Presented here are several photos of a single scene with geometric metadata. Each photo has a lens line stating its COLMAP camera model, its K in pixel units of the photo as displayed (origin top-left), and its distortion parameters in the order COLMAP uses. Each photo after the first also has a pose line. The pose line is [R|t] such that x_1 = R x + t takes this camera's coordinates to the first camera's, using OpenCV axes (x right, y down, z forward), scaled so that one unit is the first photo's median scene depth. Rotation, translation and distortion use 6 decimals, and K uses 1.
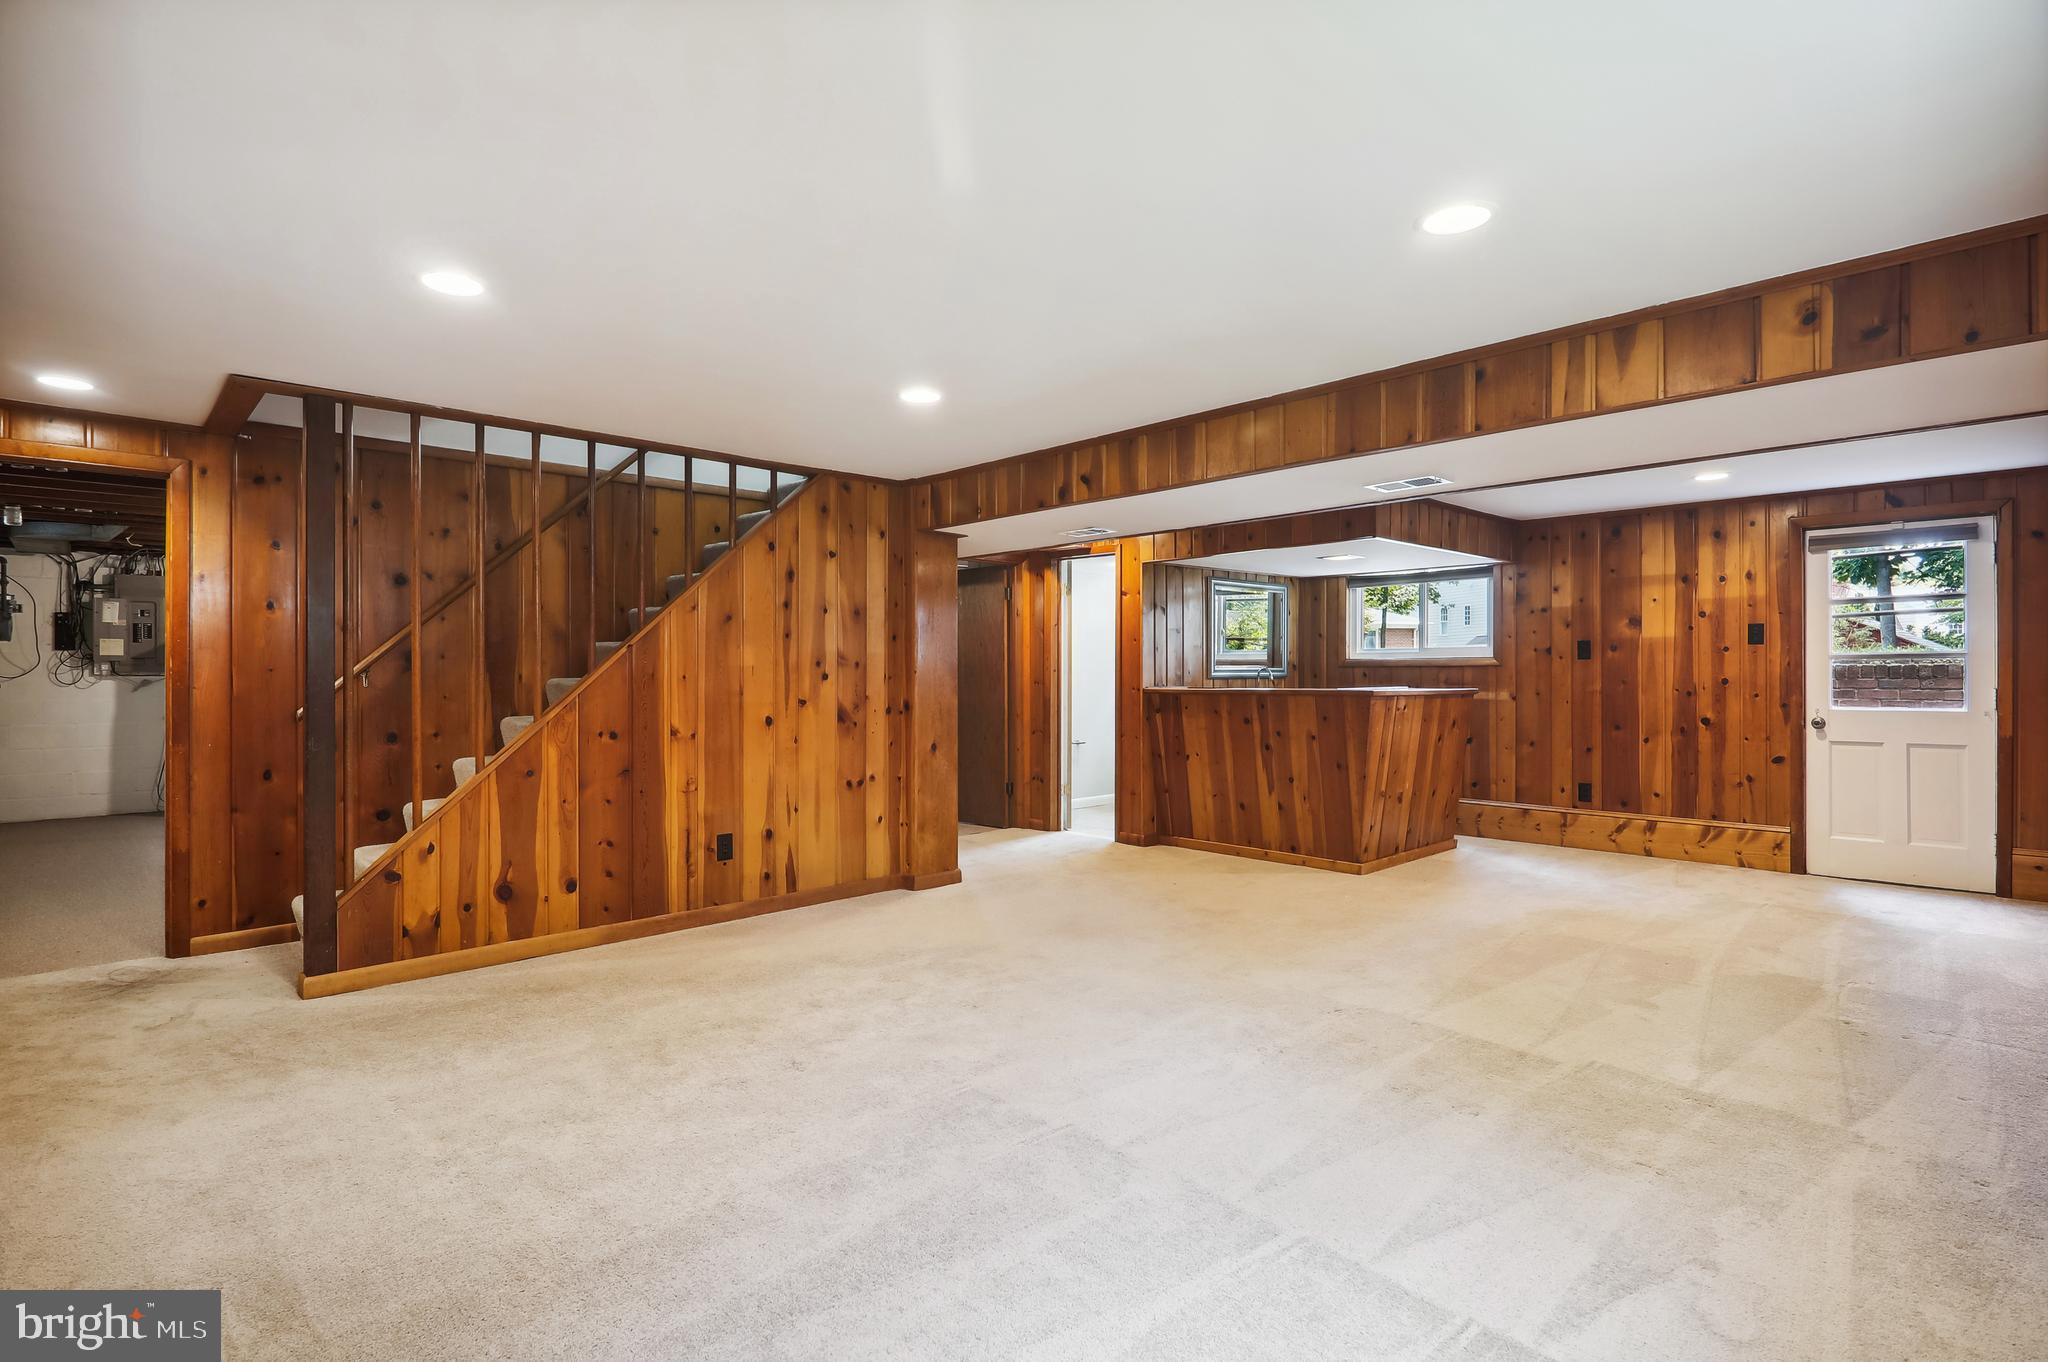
lens RADIAL K [[1008.6, 0, 1019.5], [0, 1008.6, 672.2], [0, 0, 1]] dist [-0.001413, -0.000281]
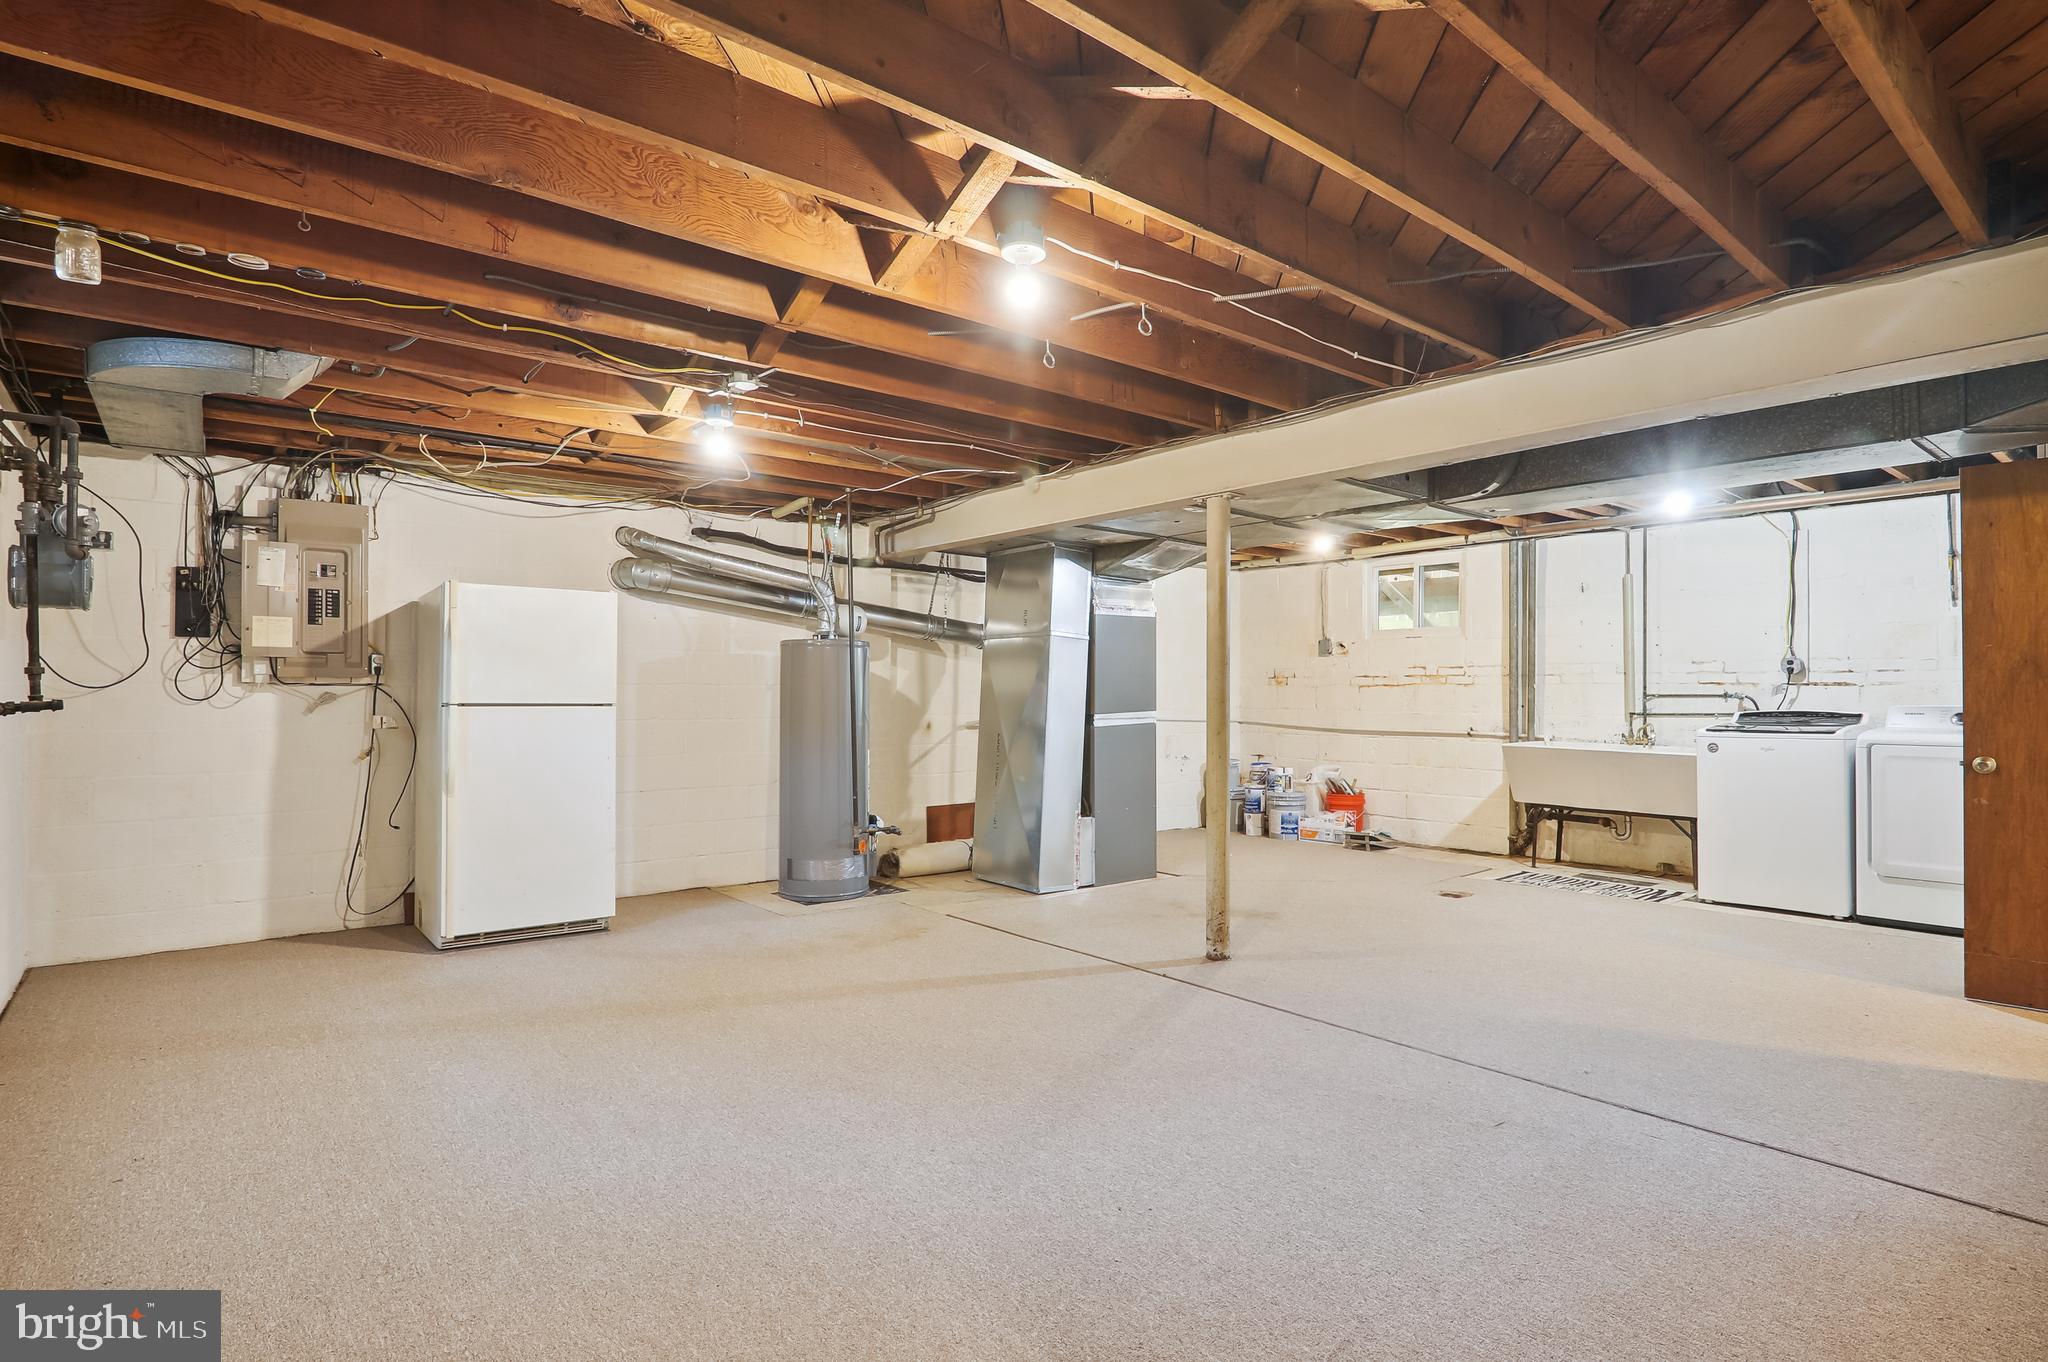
lens RADIAL K [[1013.2, 0, 1025.2], [0, 1013.2, 678.5], [0, 0, 1]] dist [-0.012406, -0.001274]
pose [[0.998113, -0.000073, -0.061410, -0.463109], [-0.000358, 0.999975, -0.007008, 0.004033], [0.061409, 0.007017, 0.998088, 0.483562]]
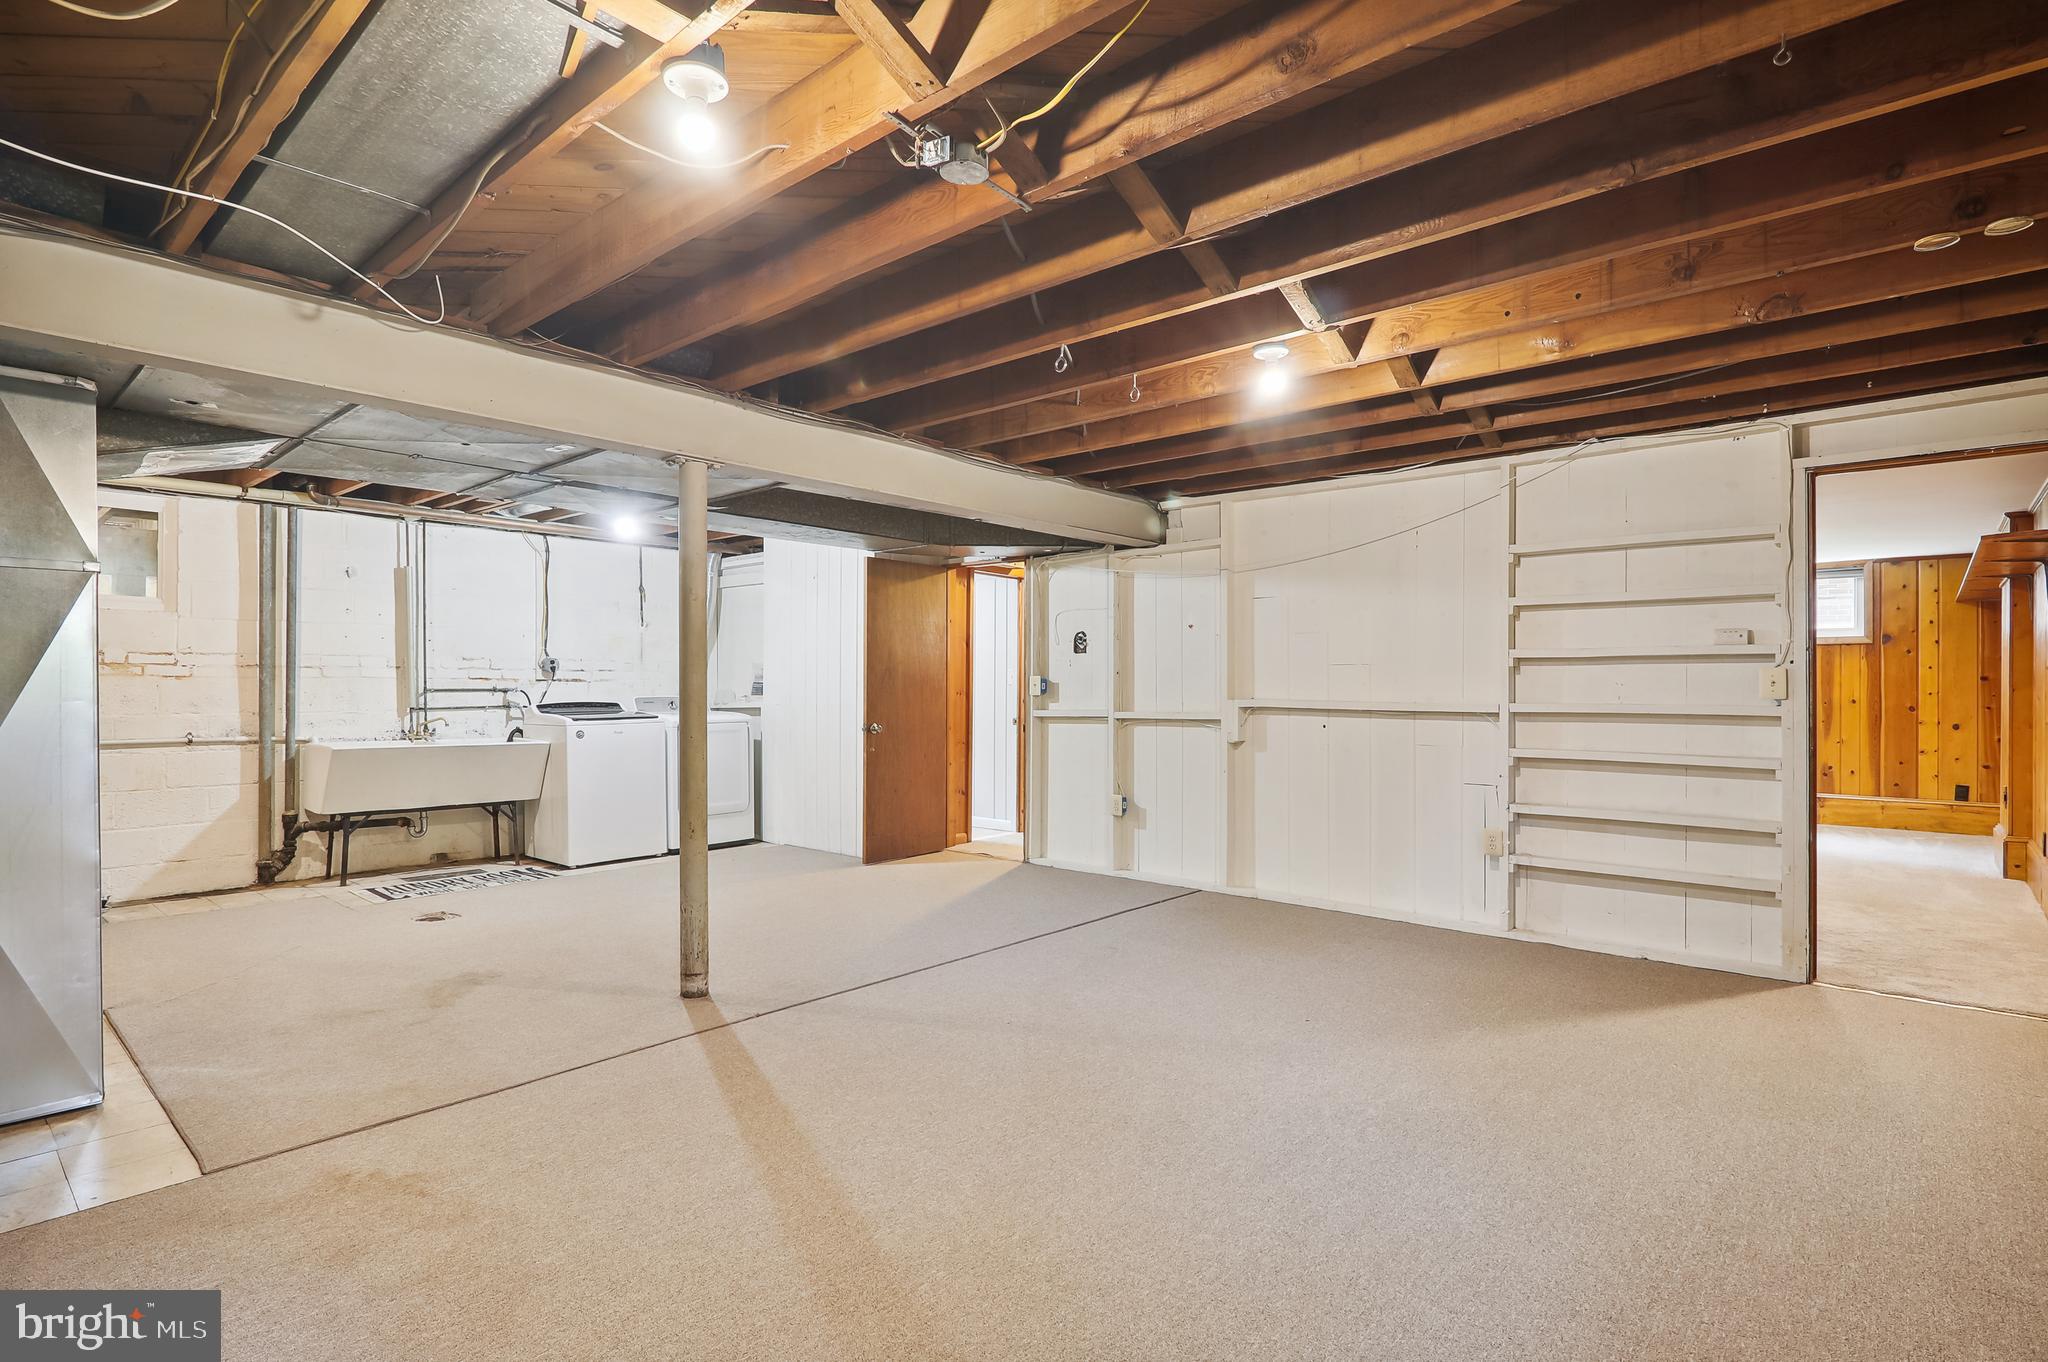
lens RADIAL K [[1019.9, 0, 1009.6], [0, 1019.9, 680.9], [0, 0, 1]] dist [-0.004293, -0.000660]
pose [[-0.083430, 0.006772, 0.996491, -1.044850], [-0.007008, 0.999948, -0.007382, 0.008637], [-0.996489, -0.007599, -0.083378, 1.107379]]
